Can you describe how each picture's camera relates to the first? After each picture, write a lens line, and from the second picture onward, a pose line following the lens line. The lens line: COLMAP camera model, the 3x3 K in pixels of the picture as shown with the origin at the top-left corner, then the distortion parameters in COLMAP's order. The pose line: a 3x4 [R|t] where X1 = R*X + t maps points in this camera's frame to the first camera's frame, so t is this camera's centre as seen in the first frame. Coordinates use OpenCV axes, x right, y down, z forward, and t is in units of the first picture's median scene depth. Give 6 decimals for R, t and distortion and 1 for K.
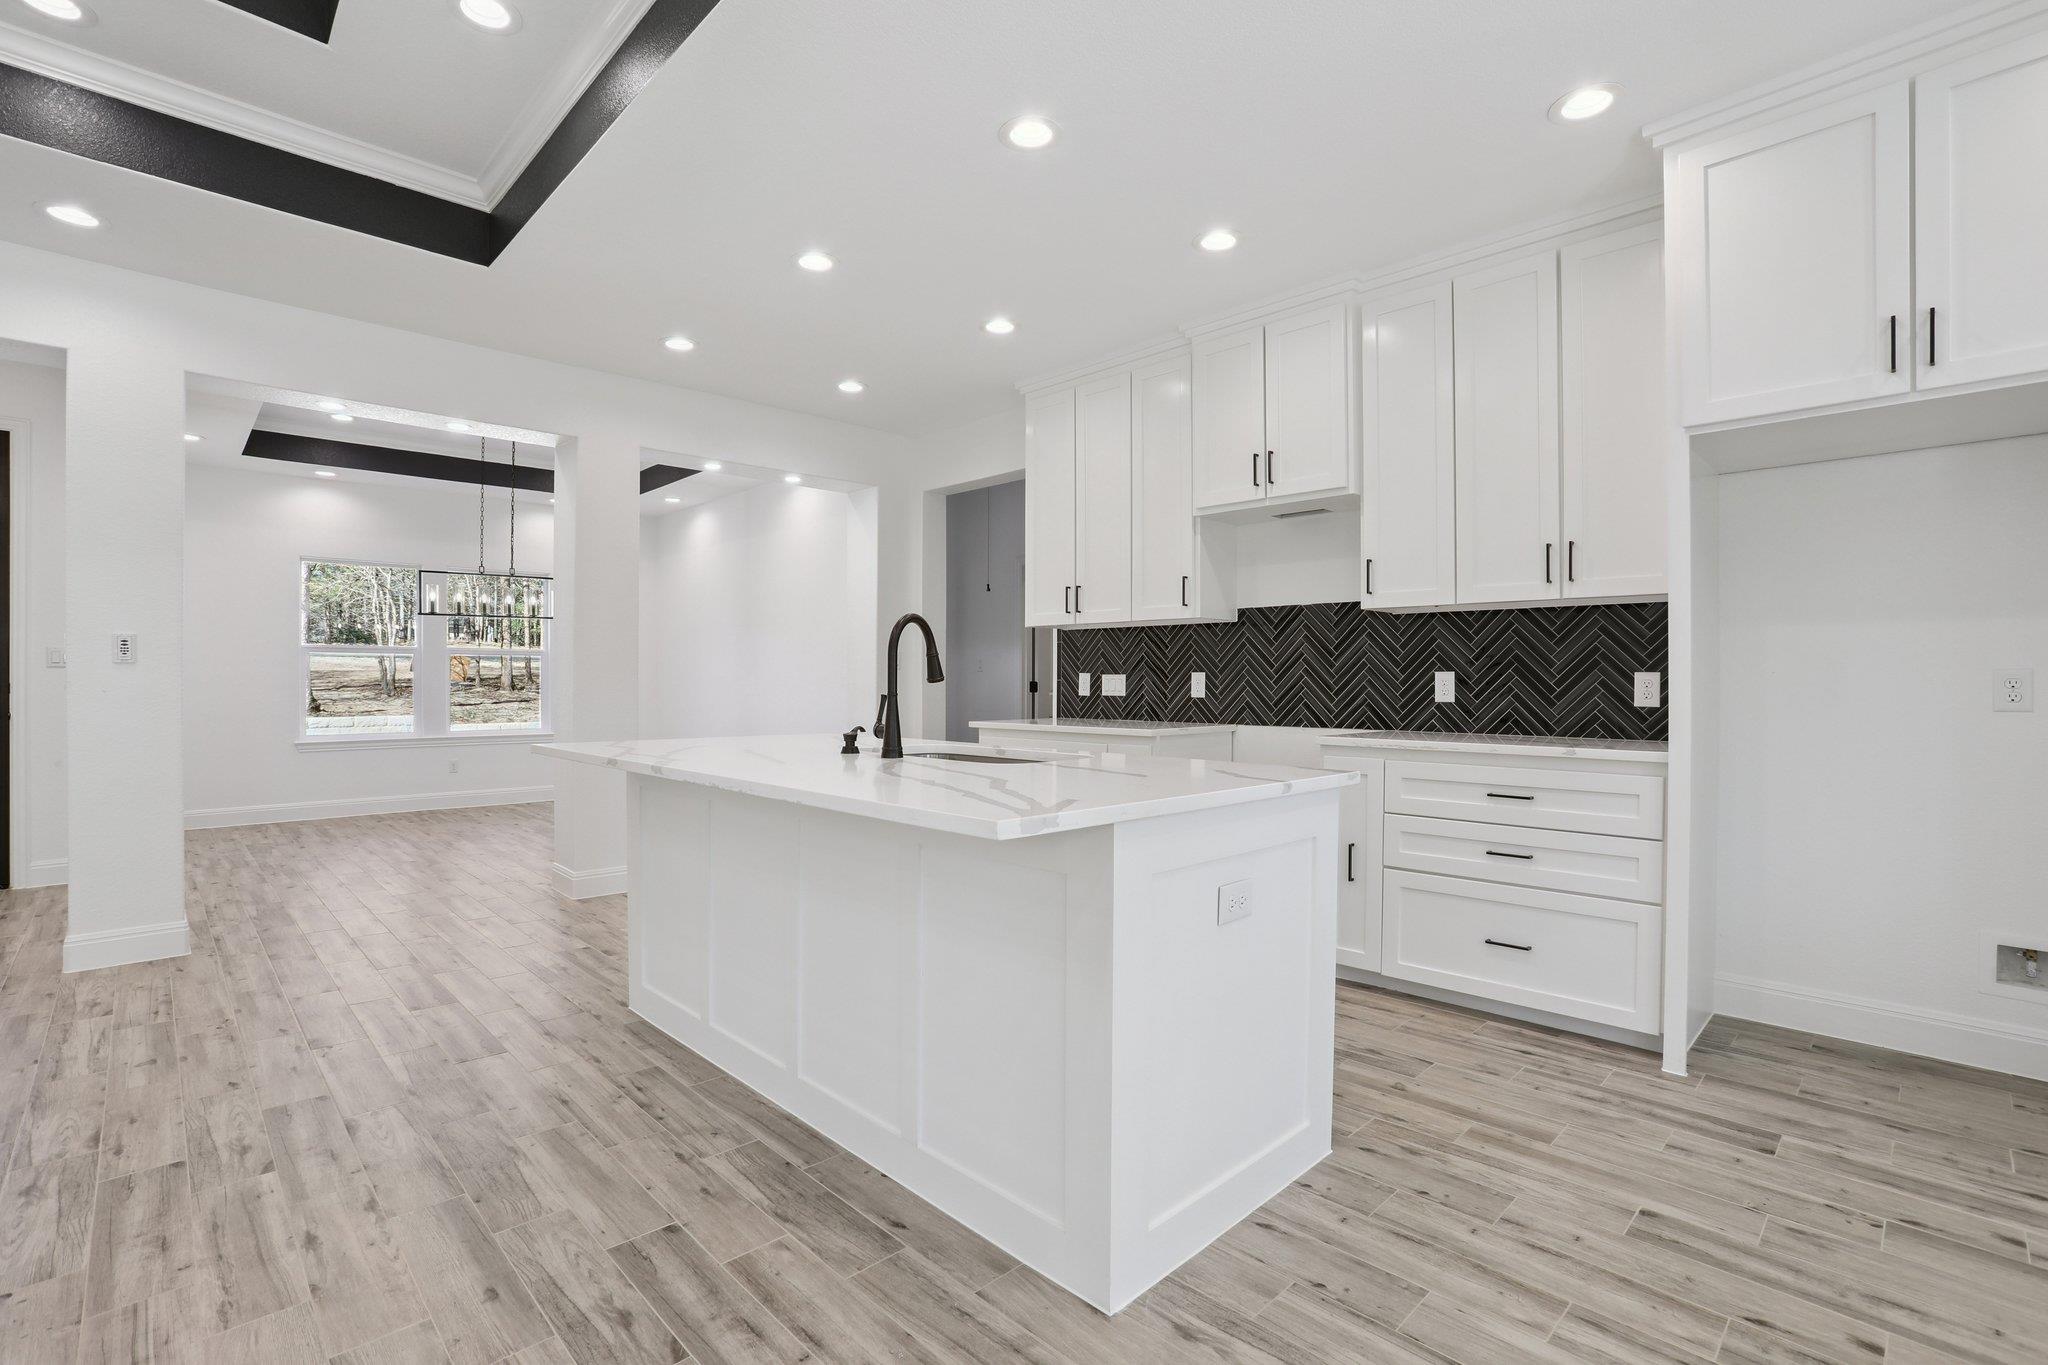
lens RADIAL K [[933.4, 0, 1012.8], [0, 933.4, 675.1], [0, 0, 1]] dist [-0.055902, 0.021677]
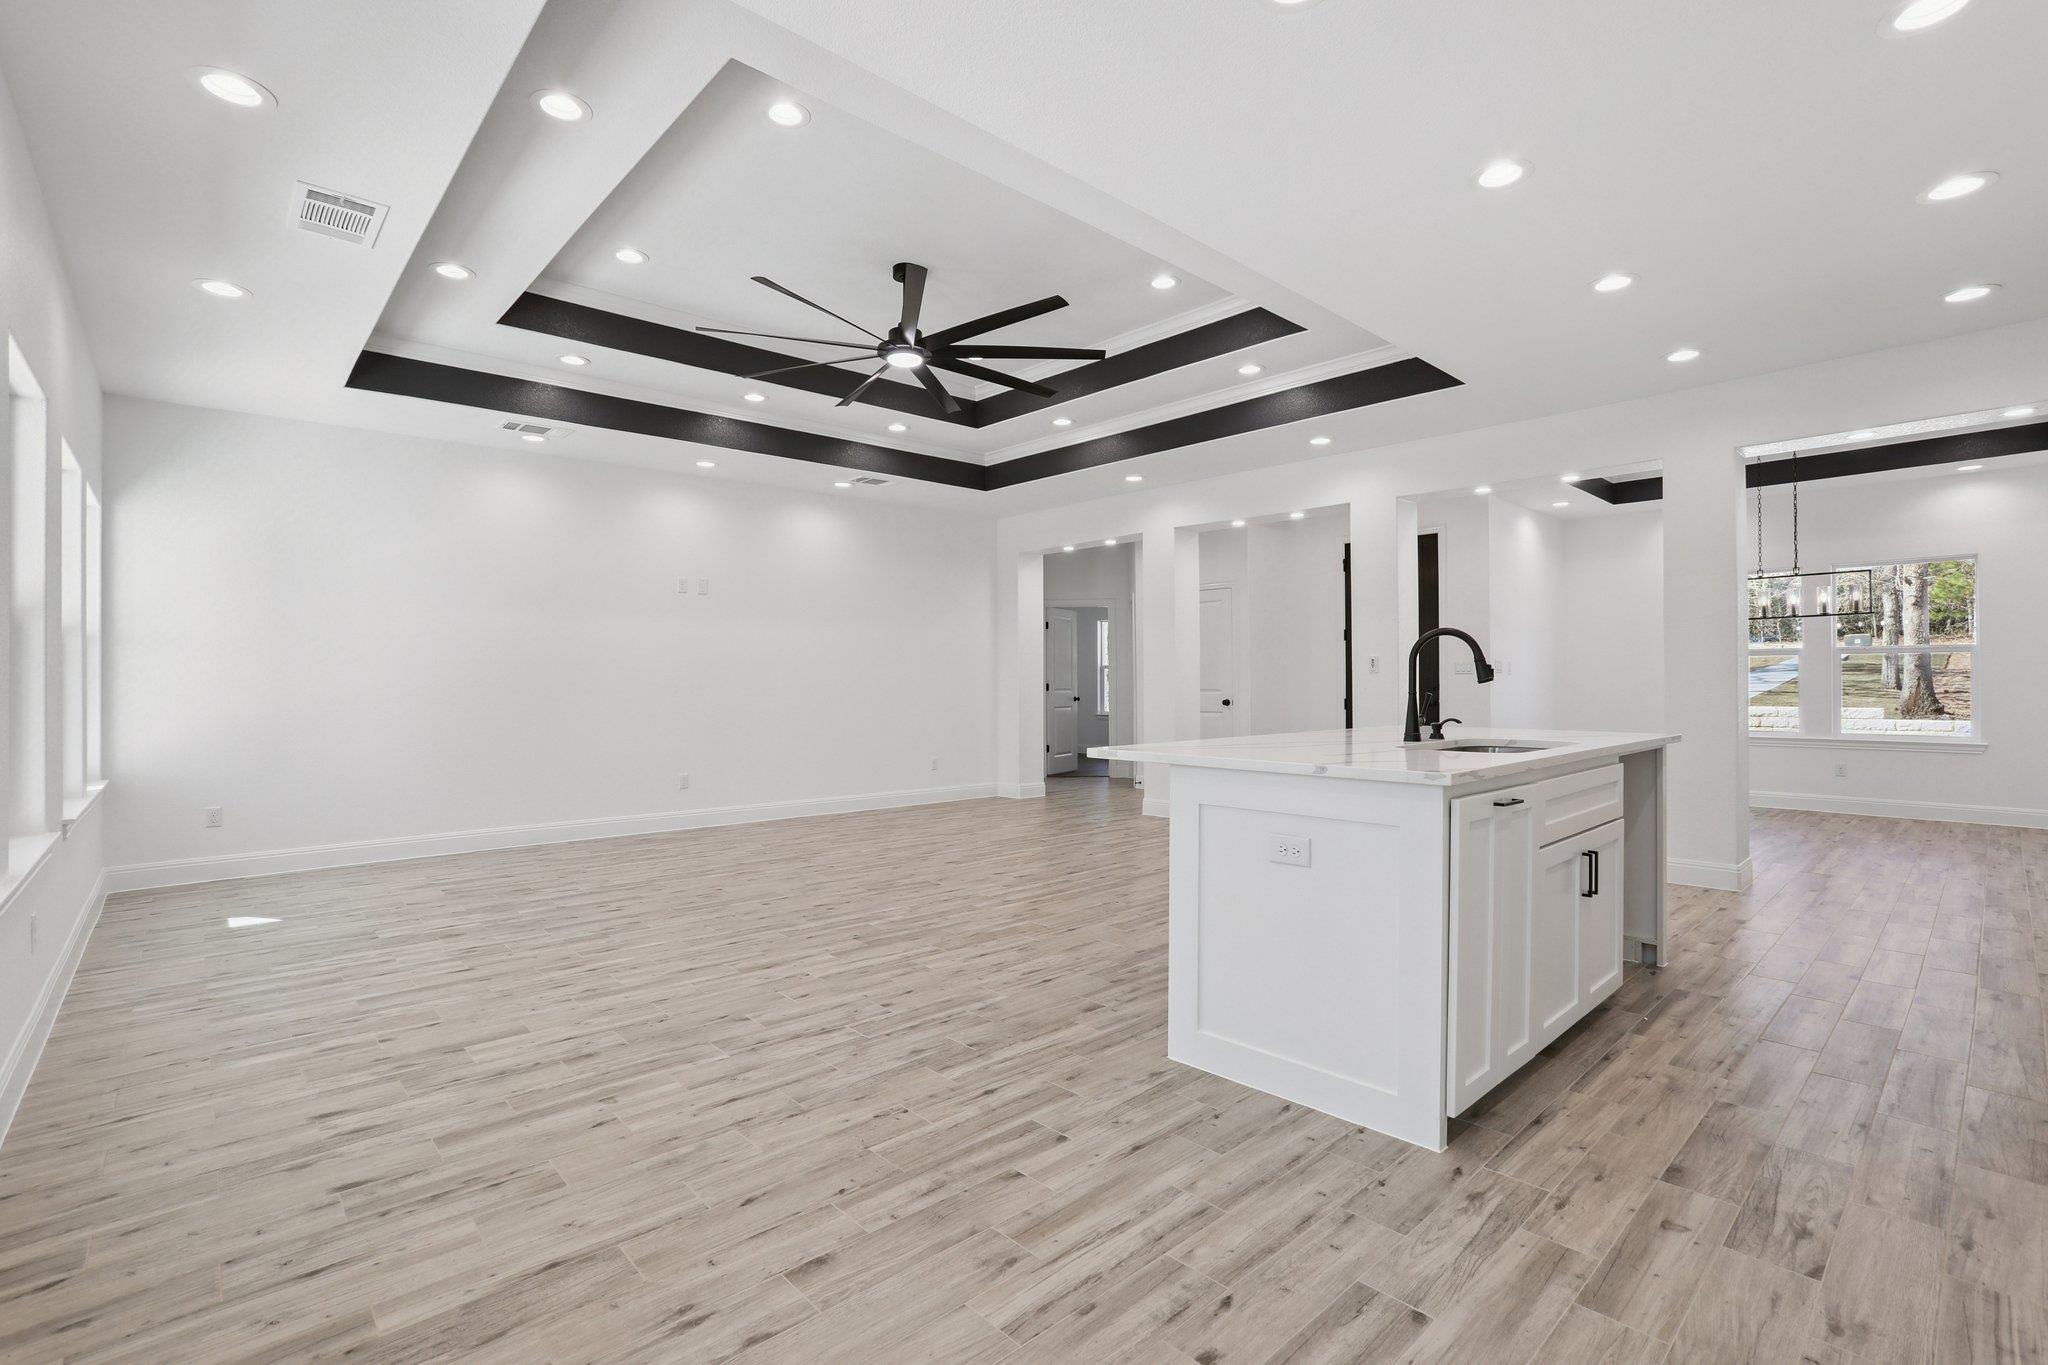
lens RADIAL K [[933.4, 0, 1013.7], [0, 933.4, 678.2], [0, 0, 1]] dist [-0.055902, 0.021677]
pose [[-0.027481, -0.006536, -0.999601, 0.947523], [0.008357, 0.999942, -0.006768, 0.005307], [0.999587, -0.008539, -0.027425, 0.398817]]
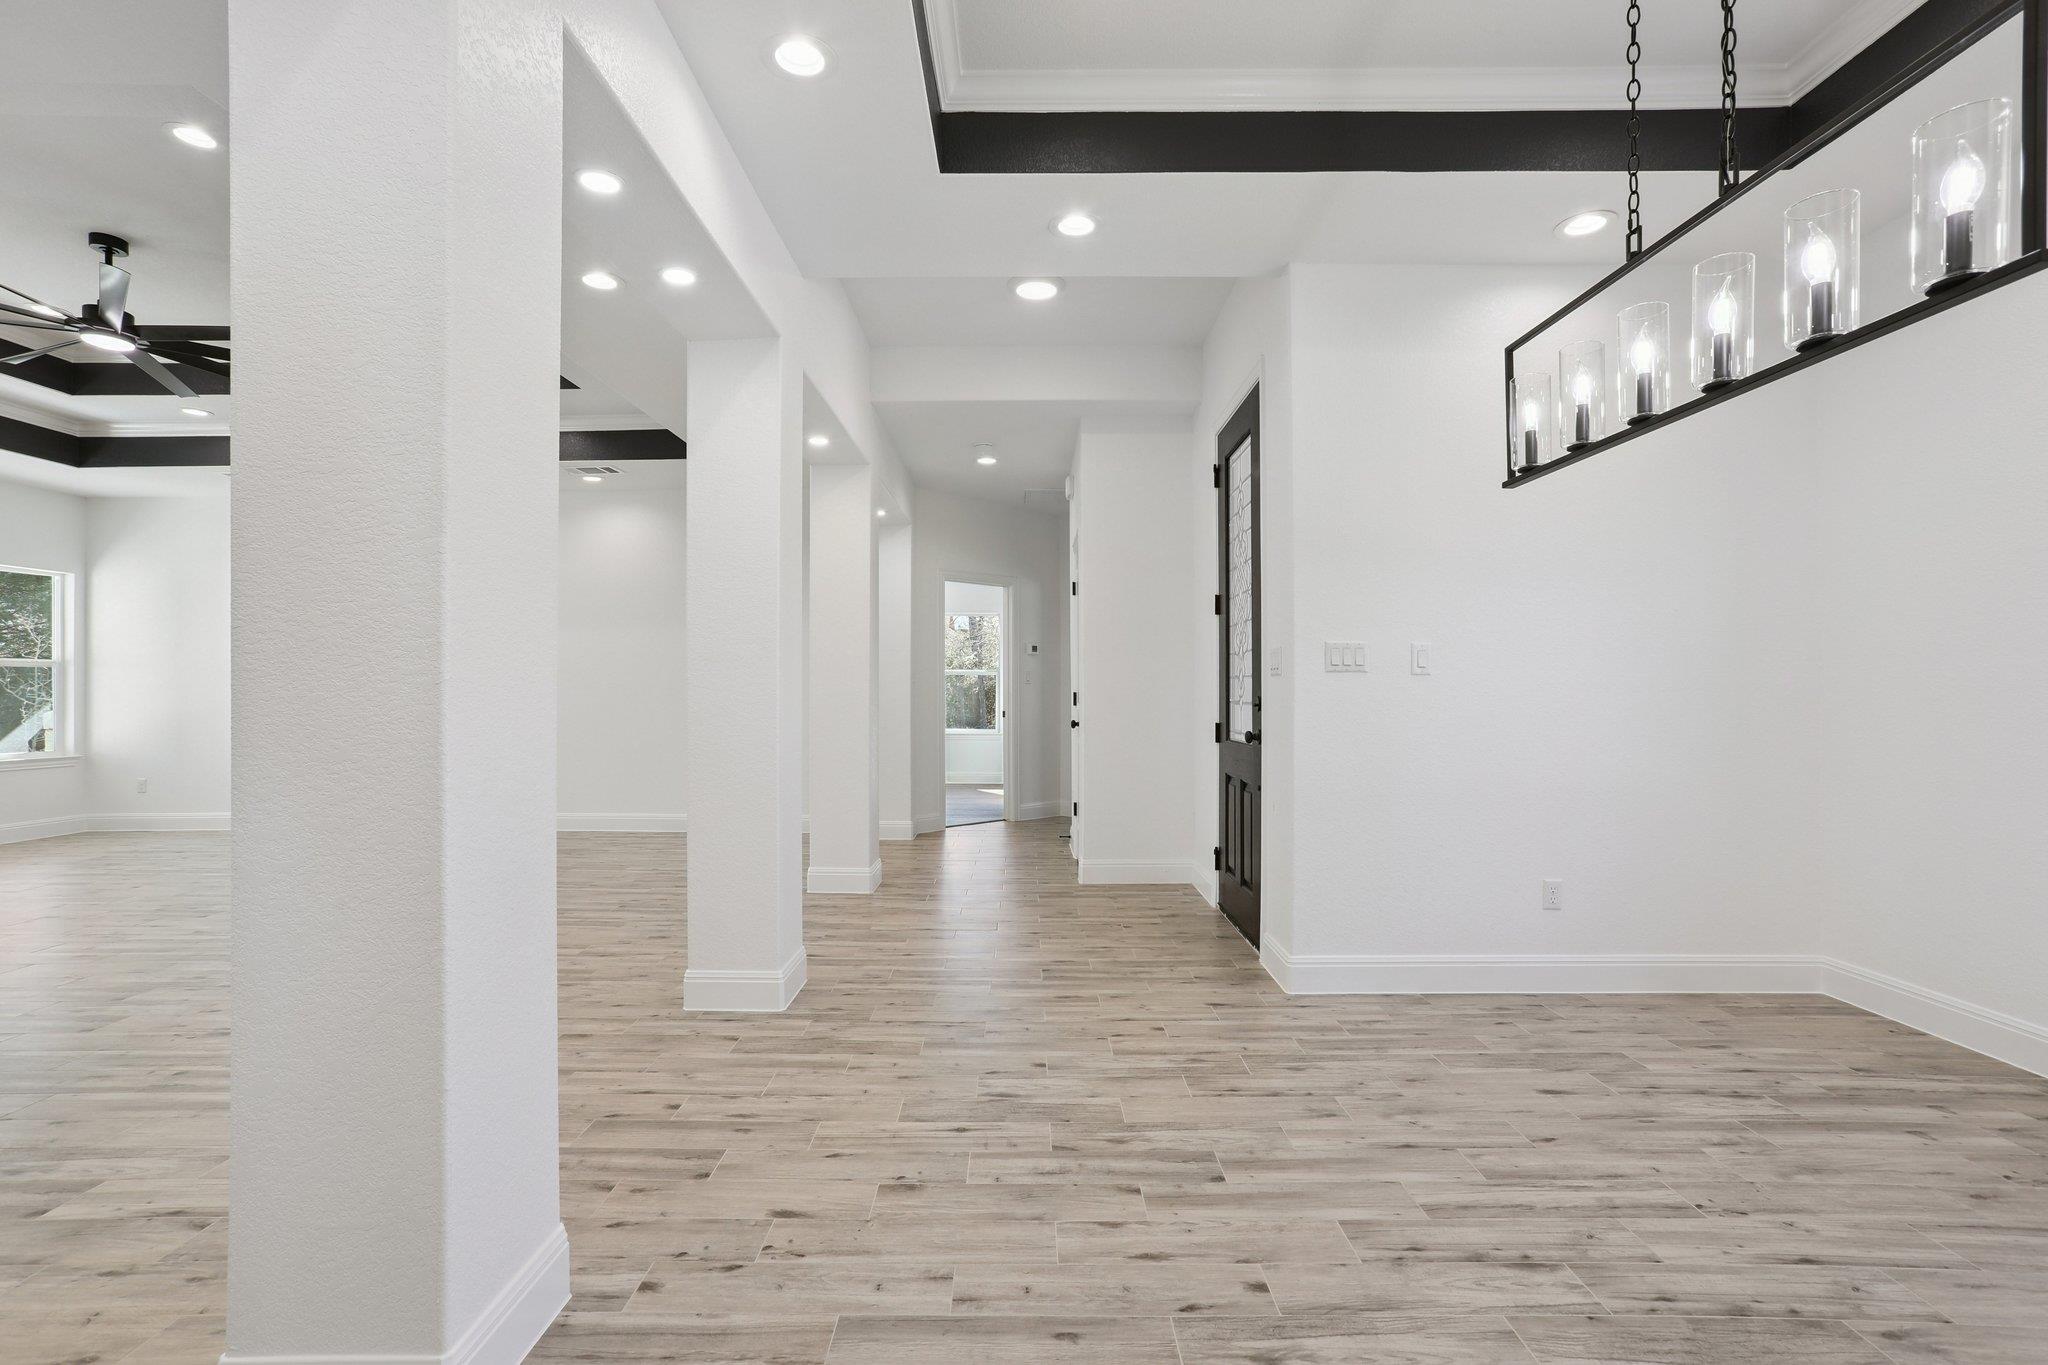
lens RADIAL K [[933.4, 0, 1003.7], [0, 933.4, 690.6], [0, 0, 1]] dist [-0.055902, 0.021677]
pose [[-0.702566, -0.001843, -0.711616, -0.594526], [0.002908, 0.999981, -0.005462, 0.010064], [0.711613, -0.005907, -0.702547, 2.152498]]
